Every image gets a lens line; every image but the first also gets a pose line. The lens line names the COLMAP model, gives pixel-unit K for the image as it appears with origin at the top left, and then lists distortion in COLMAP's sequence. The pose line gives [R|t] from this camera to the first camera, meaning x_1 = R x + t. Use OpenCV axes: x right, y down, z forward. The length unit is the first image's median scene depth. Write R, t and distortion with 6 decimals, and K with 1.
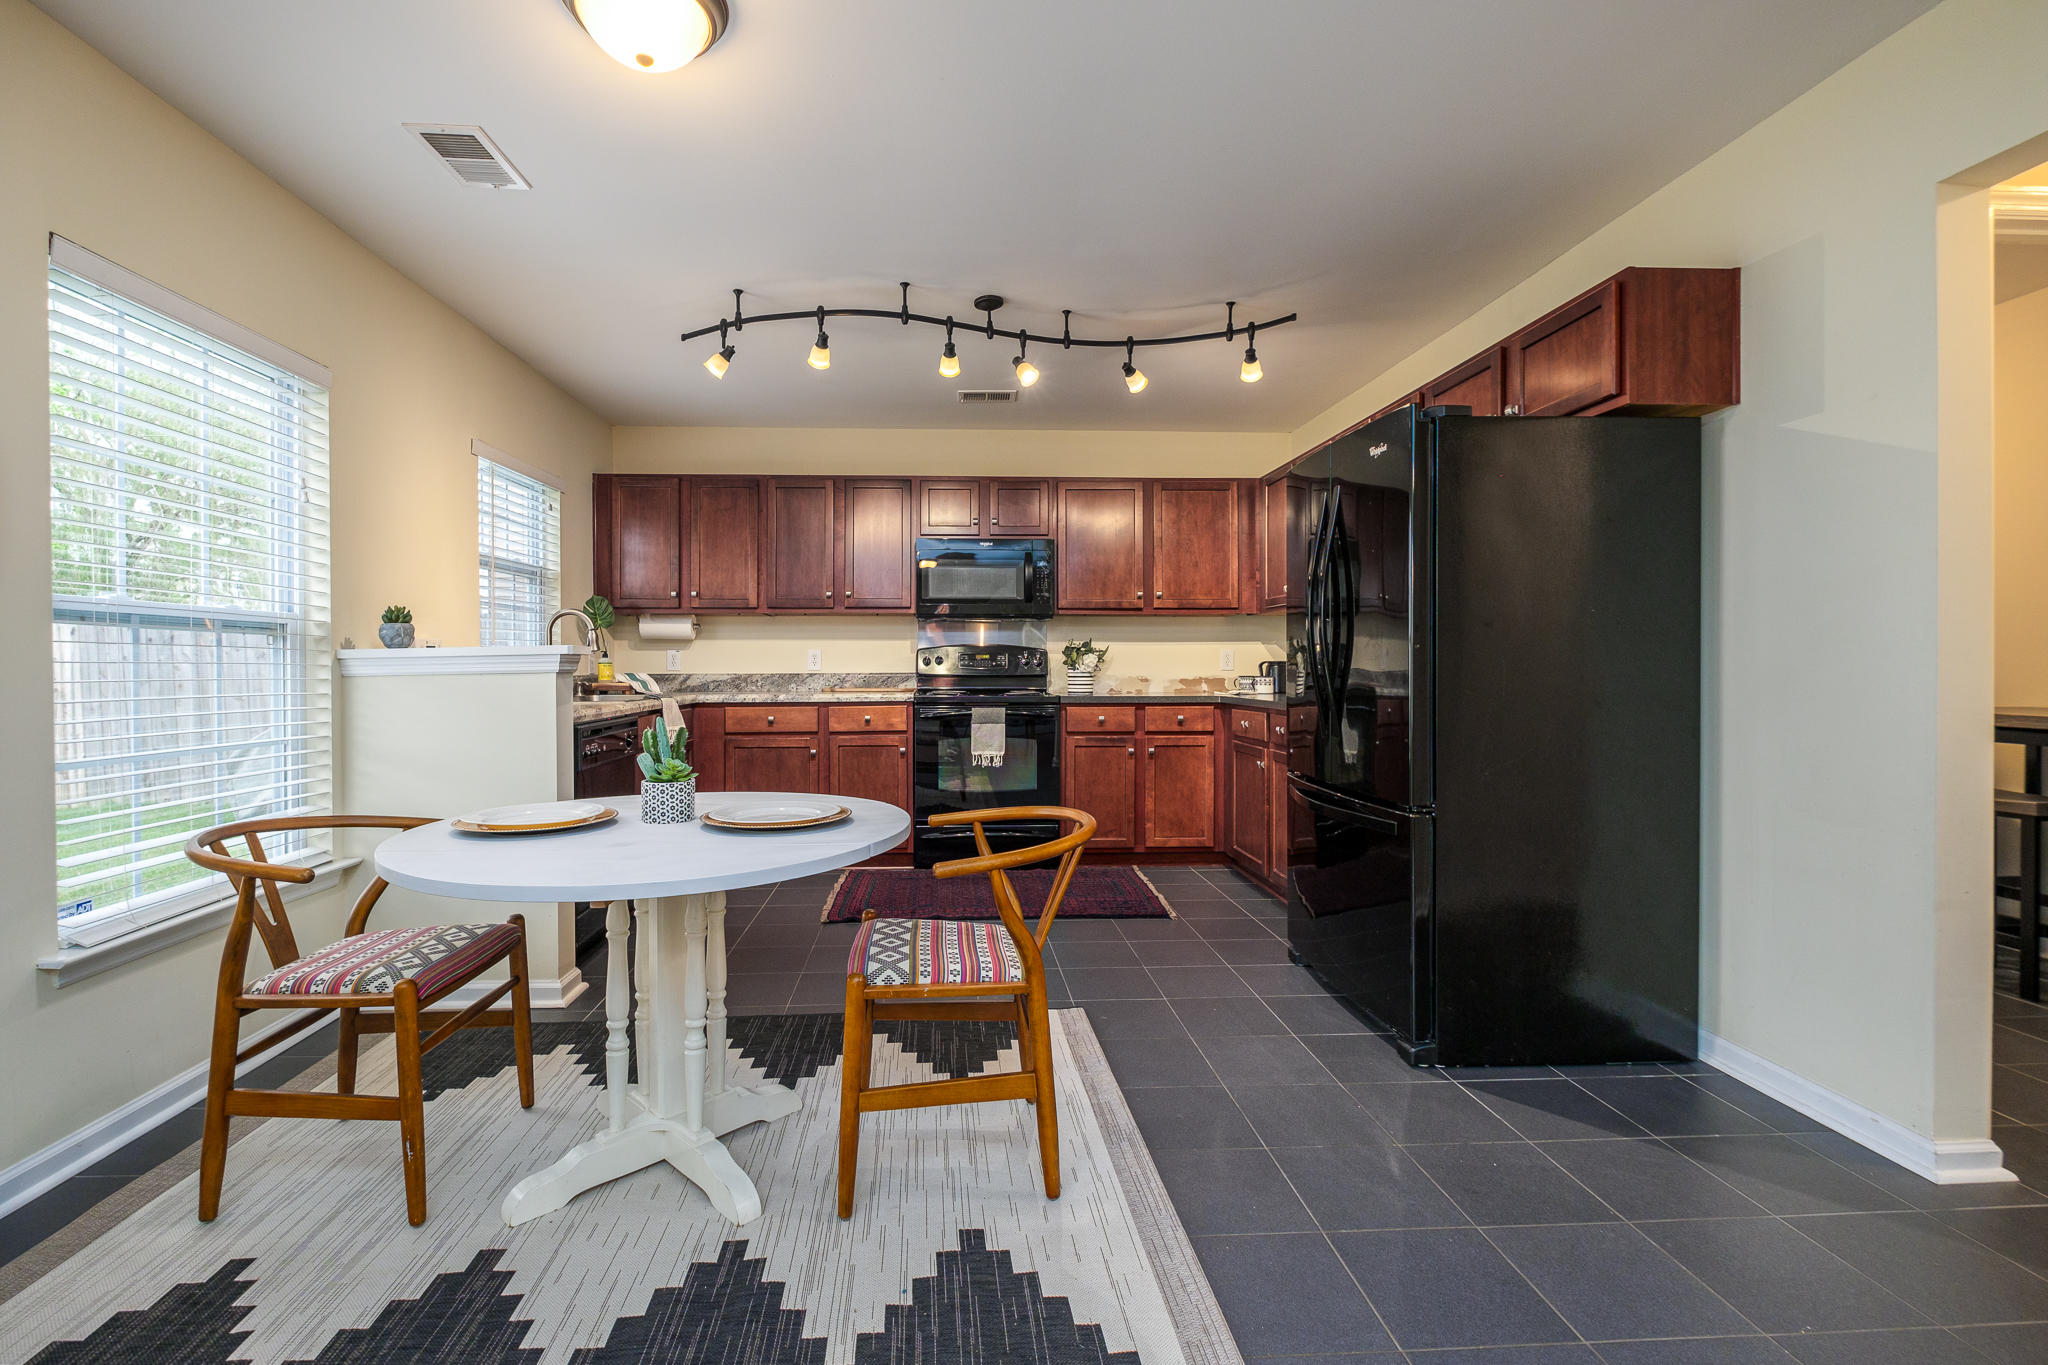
lens RADIAL K [[912.4, 0, 976.7], [0, 912.4, 666.1], [0, 0, 1]] dist [0.011781, -0.012193]
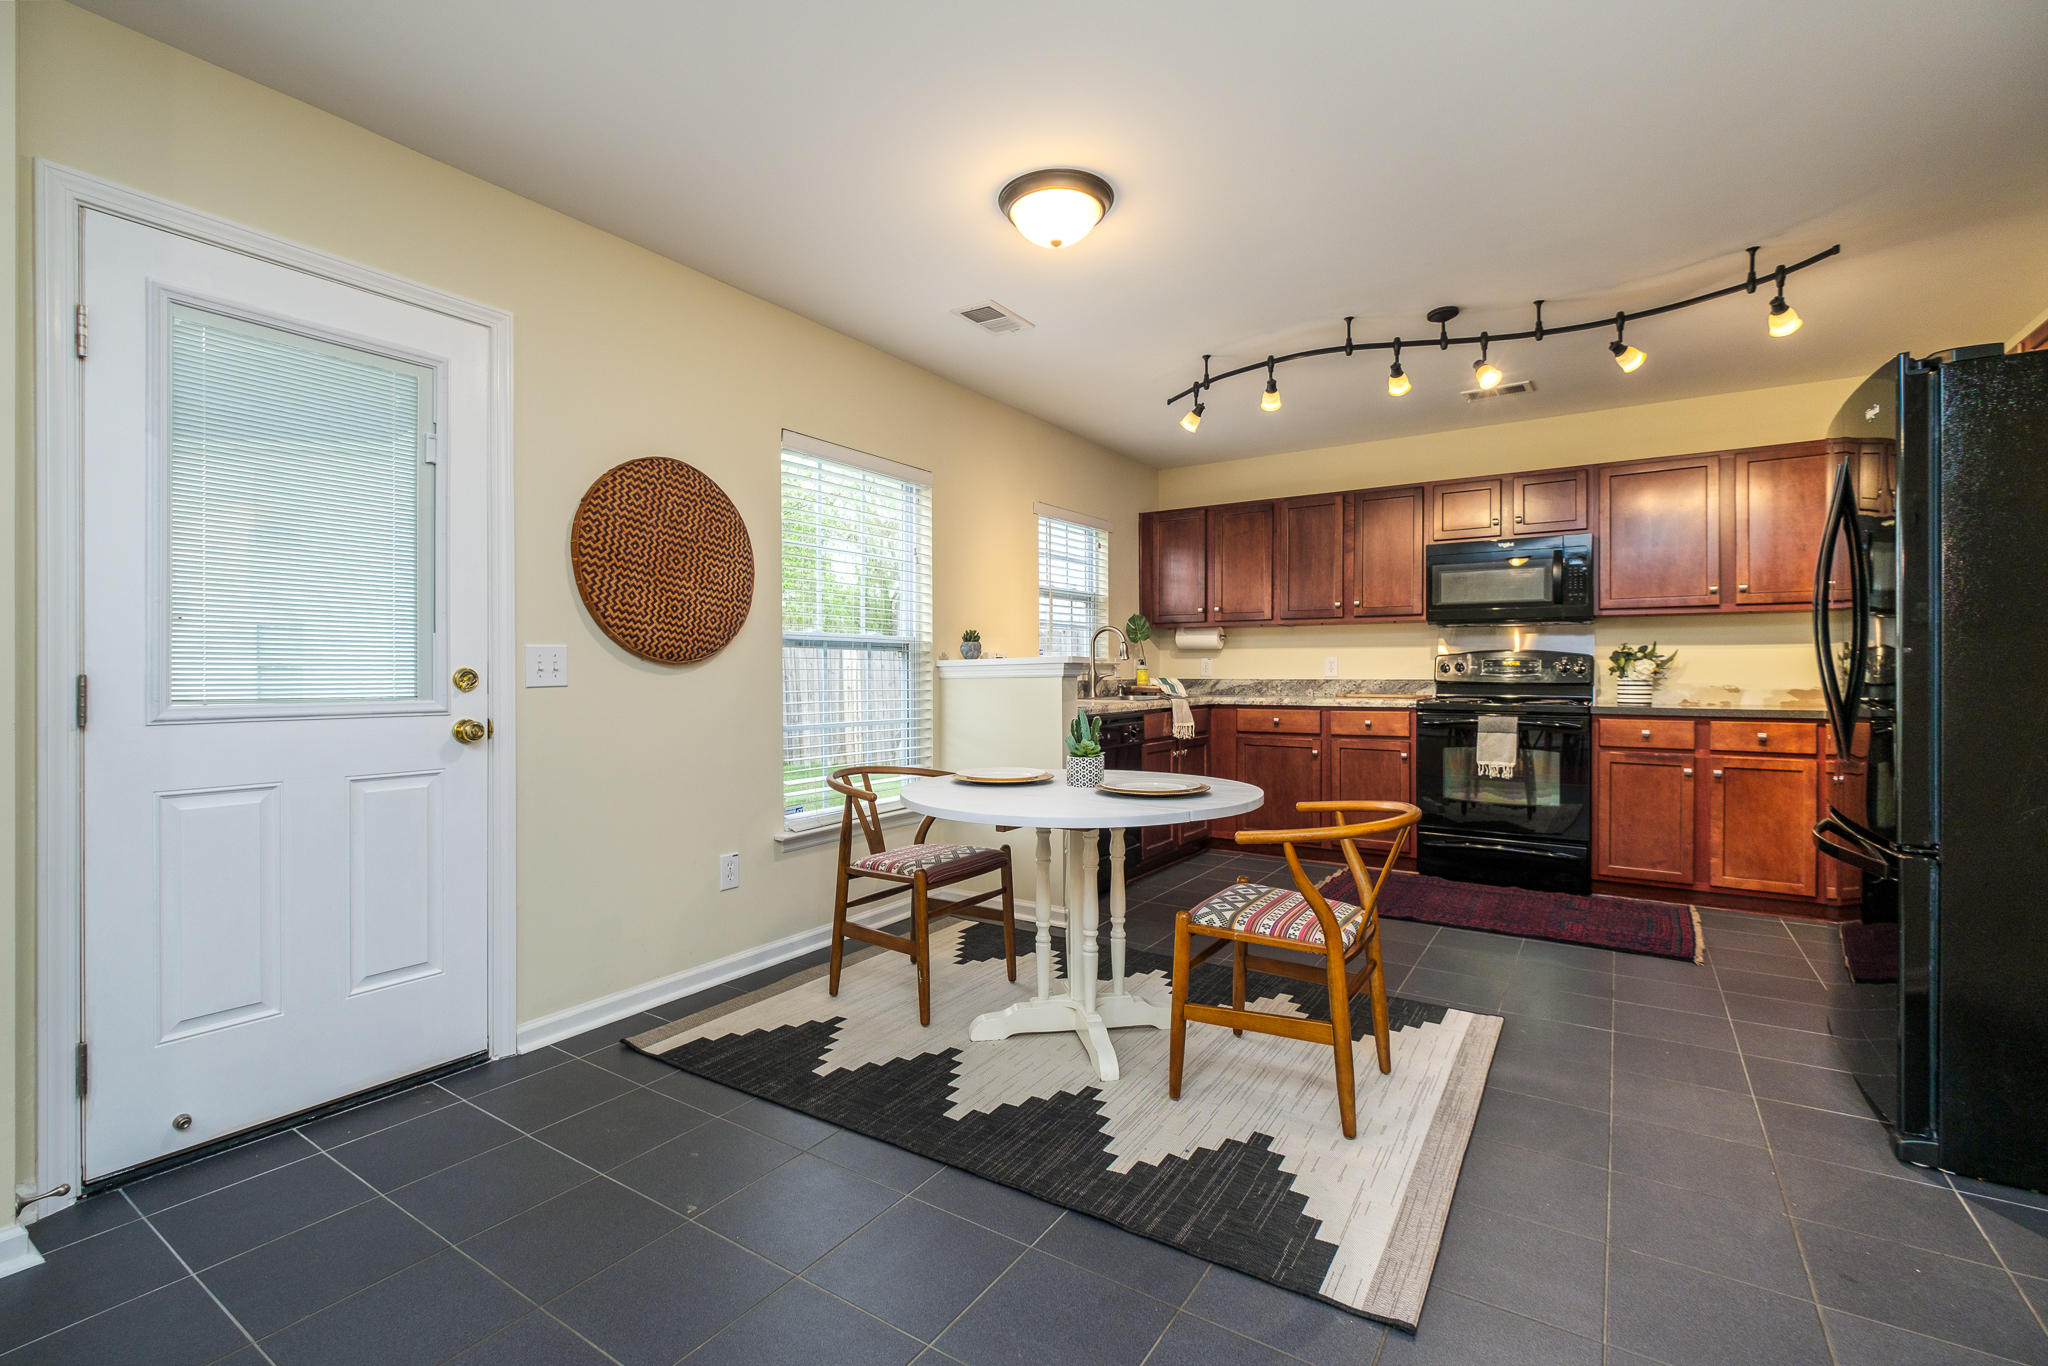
lens RADIAL K [[892.8, 0, 1011.4], [0, 892.8, 668.7], [0, 0, 1]] dist [0.003625, -0.005798]
pose [[0.806356, -0.000341, -0.591430, 0.159398], [-0.002227, 0.999991, -0.003613, 0.000079], [0.591426, 0.004231, 0.806348, -0.060351]]
